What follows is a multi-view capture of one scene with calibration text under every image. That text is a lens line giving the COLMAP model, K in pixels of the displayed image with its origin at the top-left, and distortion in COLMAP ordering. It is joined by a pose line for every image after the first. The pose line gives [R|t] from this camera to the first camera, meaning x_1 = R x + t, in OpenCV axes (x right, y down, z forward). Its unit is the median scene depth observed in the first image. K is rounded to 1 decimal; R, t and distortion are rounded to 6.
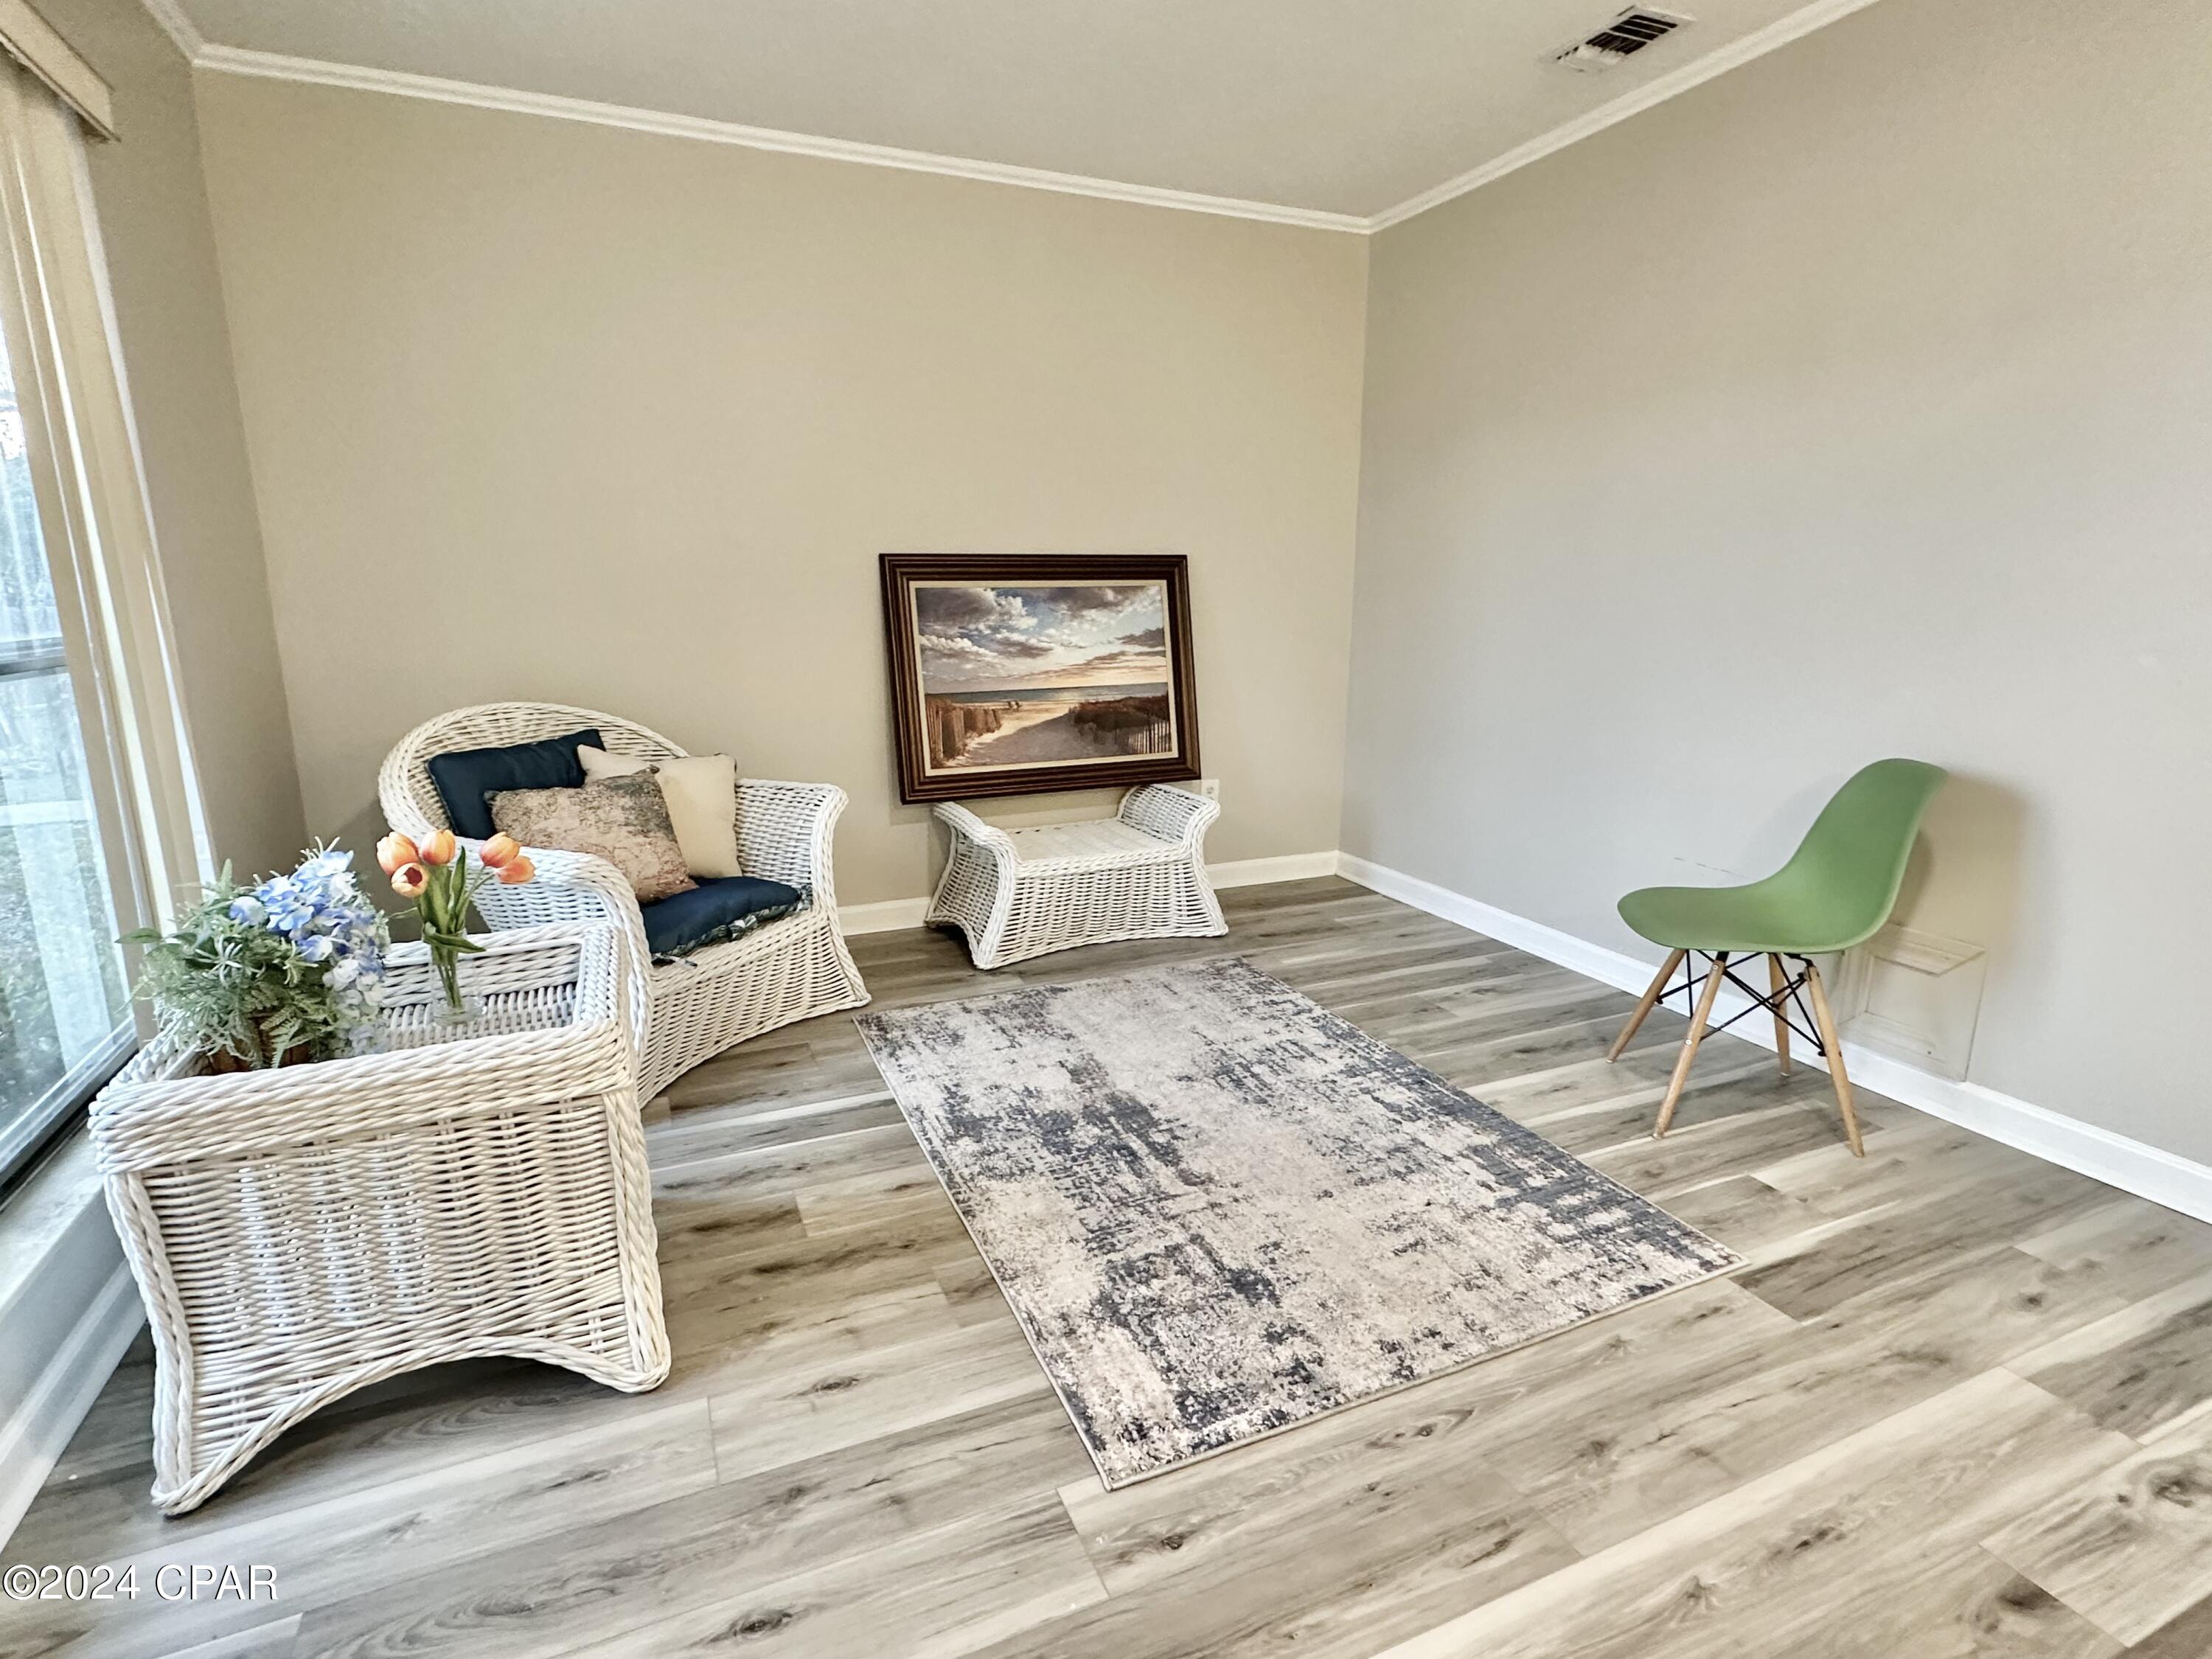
lens RADIAL K [[1113.2, 0, 1104.6], [0, 1113.2, 841.8], [0, 0, 1]] dist [-0.000504, 0.000463]
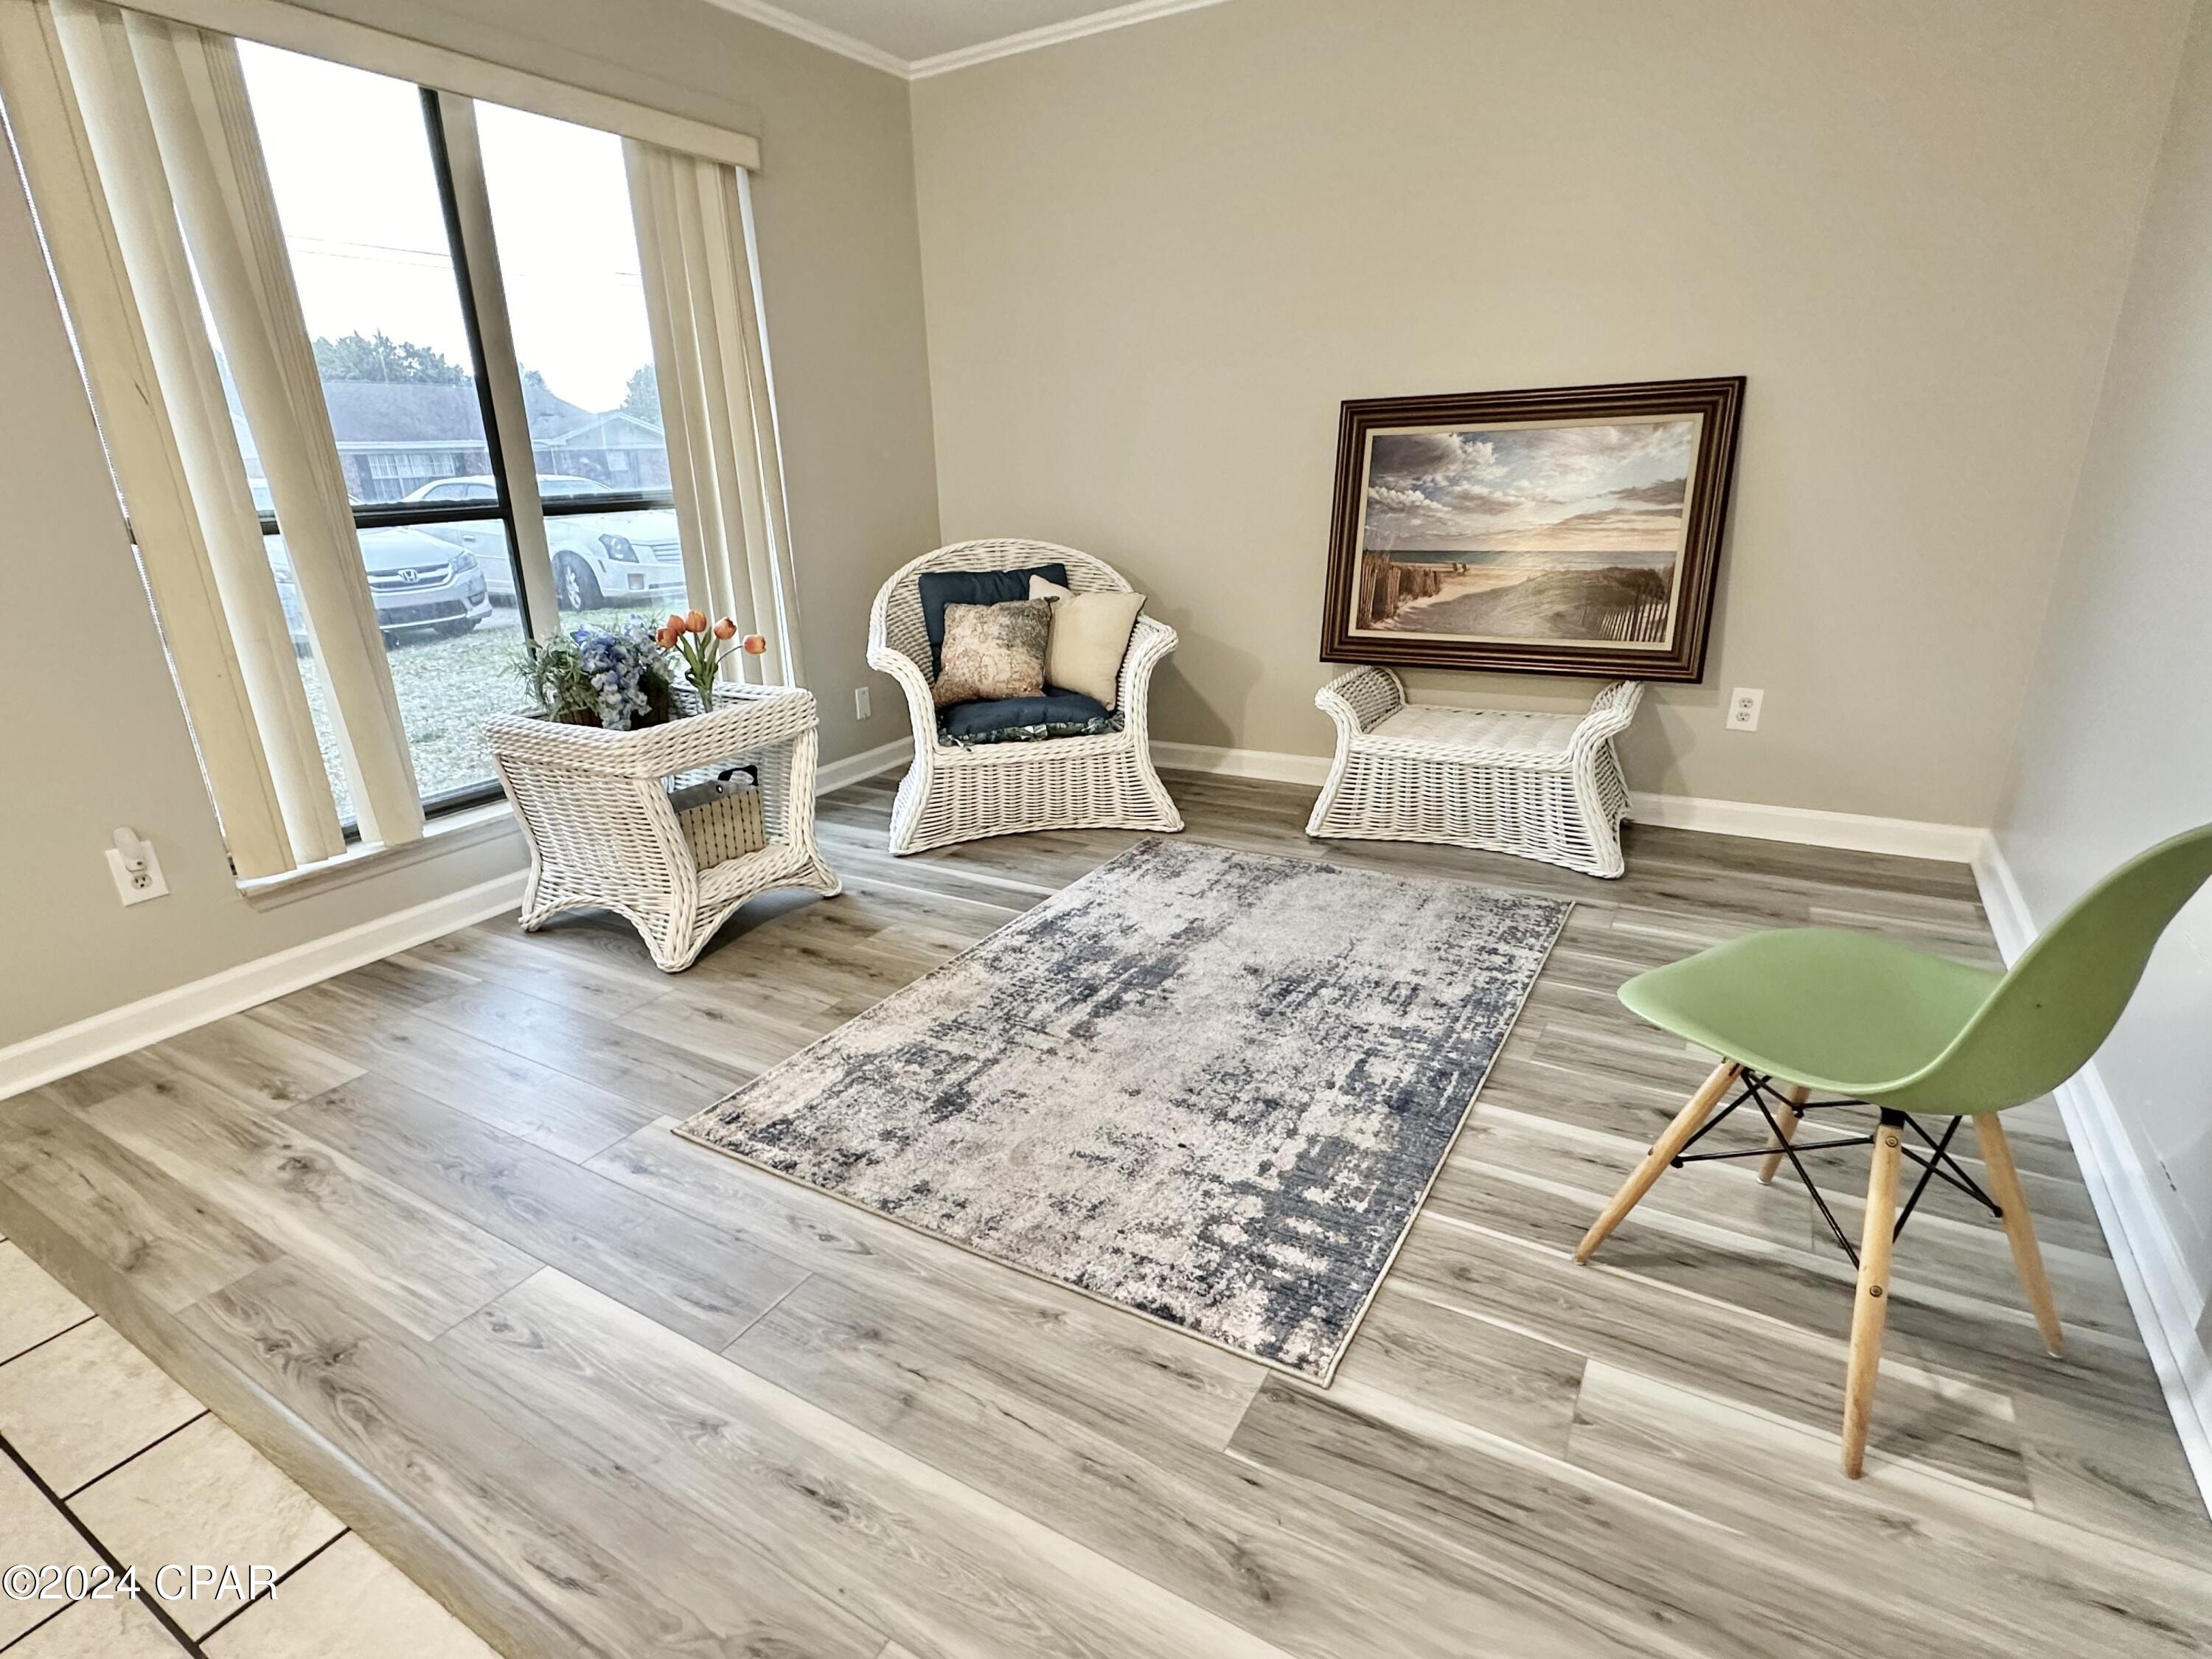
lens RADIAL K [[1113.2, 0, 1104.6], [0, 1113.2, 841.8], [0, 0, 1]] dist [-0.000504, 0.000463]
pose [[0.584261, 0.249999, -0.772101, 0.602143], [-0.151049, 0.968246, 0.199208, -0.054111], [0.797385, 0.000235, 0.603470, 0.279954]]
